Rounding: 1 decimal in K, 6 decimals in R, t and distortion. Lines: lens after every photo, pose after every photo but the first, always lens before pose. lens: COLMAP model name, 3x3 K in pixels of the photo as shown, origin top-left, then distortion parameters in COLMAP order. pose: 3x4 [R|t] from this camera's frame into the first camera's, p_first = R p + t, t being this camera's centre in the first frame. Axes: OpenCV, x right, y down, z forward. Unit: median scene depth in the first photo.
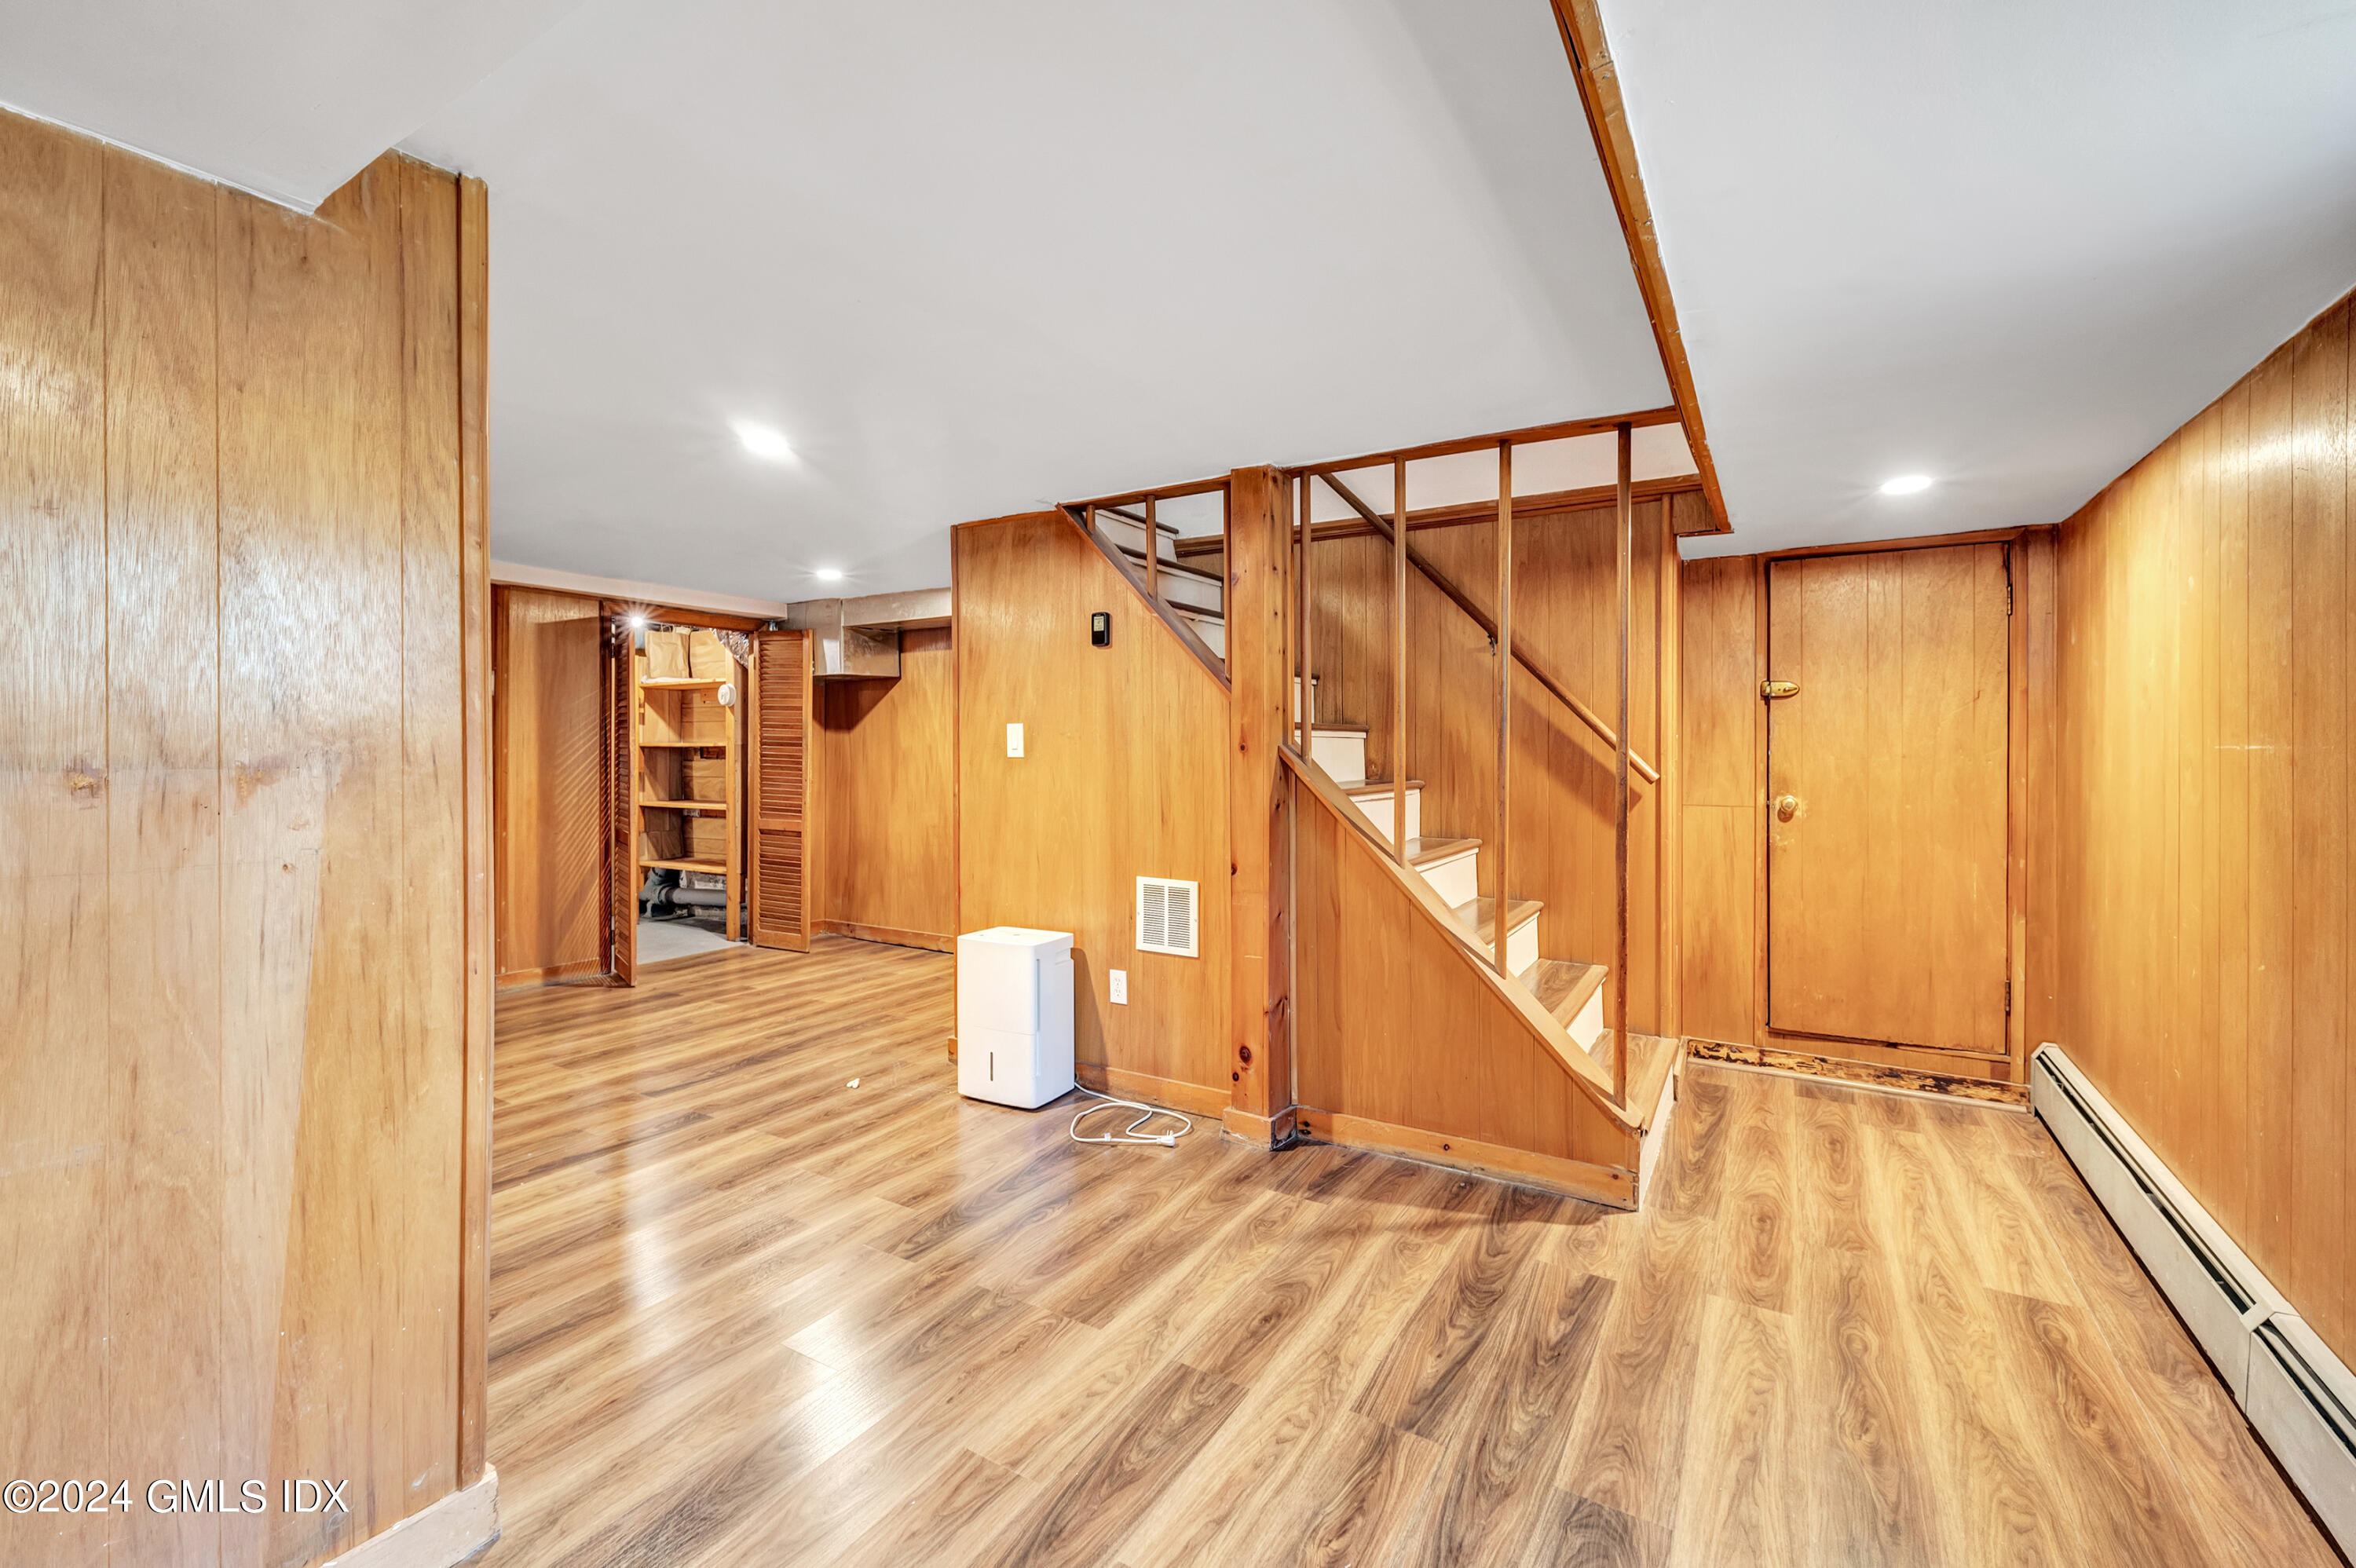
lens RADIAL K [[995.0, 0, 1154.9], [0, 995.0, 747.8], [0, 0, 1]] dist [-0.000237, 0.000056]
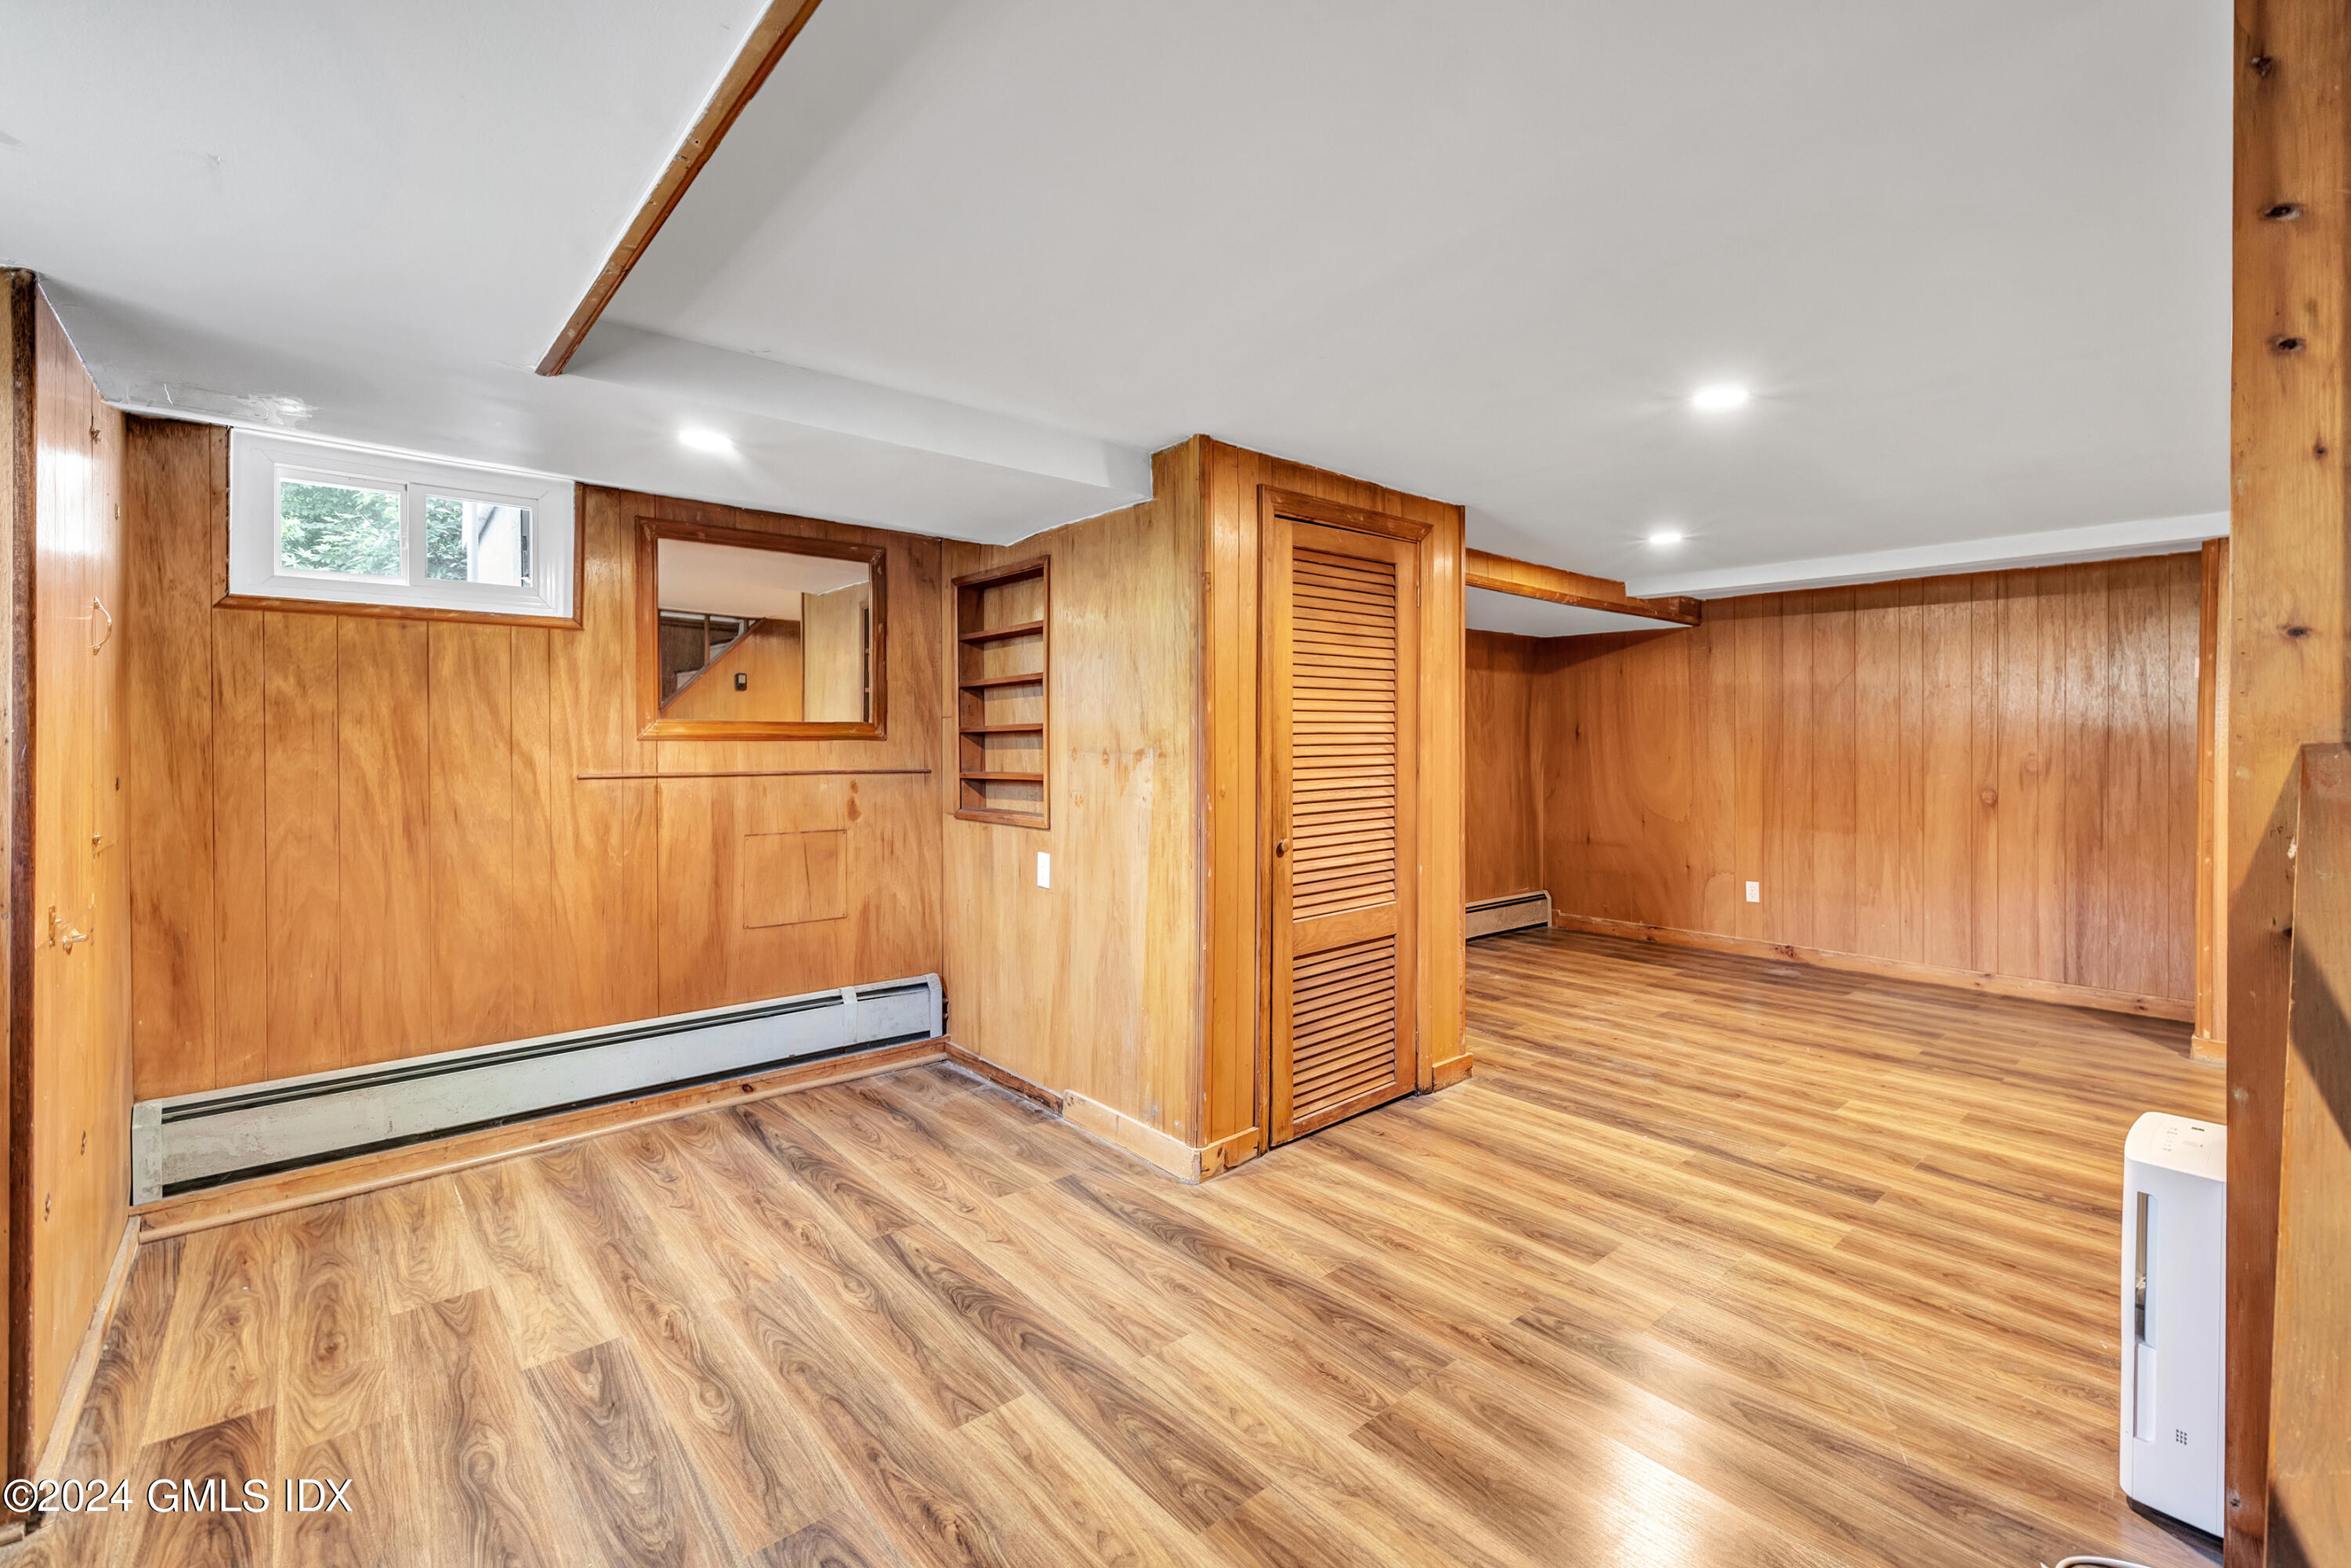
lens RADIAL K [[993.0, 0, 1169.7], [0, 993.0, 747.0], [0, 0, 1]] dist [-0.000237, 0.000056]
pose [[-0.281505, 0.001208, -0.959559, 0.856584], [-0.004602, 0.999986, 0.002609, 0.000757], [0.959549, 0.005151, -0.281496, 1.175888]]
